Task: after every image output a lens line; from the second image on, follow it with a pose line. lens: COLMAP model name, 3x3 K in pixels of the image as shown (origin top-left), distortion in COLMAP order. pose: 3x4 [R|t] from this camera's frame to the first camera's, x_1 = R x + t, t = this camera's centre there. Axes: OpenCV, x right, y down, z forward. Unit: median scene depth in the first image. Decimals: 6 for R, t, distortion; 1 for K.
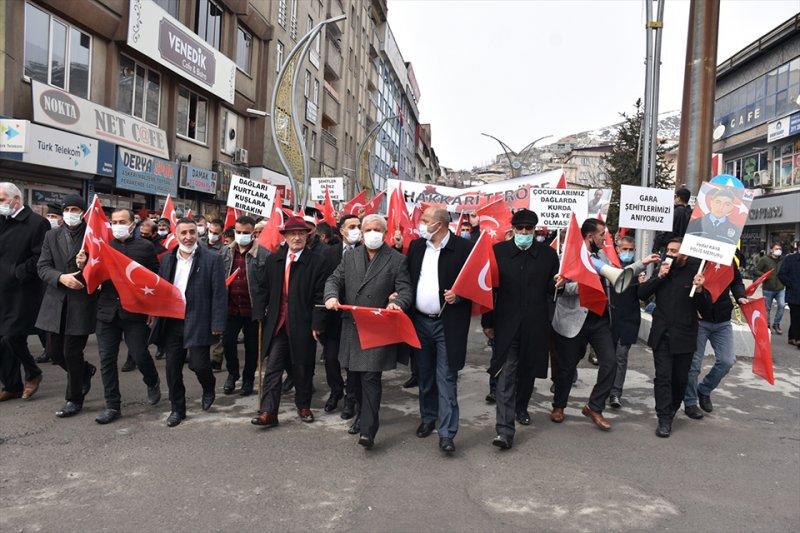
lens RADIAL K [[629.7, 0, 400.0], [0, 629.7, 252.8], [0, 0, 1]] dist [-0.128730, 0.124192]
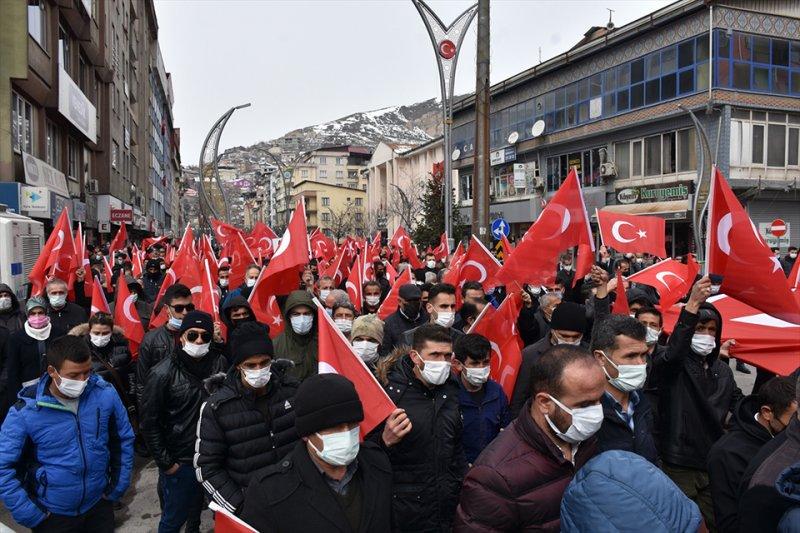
lens RADIAL K [[629.7, 0, 400.0], [0, 629.7, 252.8], [0, 0, 1]] dist [-0.128730, 0.124192]
pose [[0.909485, -0.060960, 0.411244, -0.098286], [0.056360, 0.998138, 0.023313, -0.013236], [-0.411899, 0.001975, 0.911227, -0.116369]]
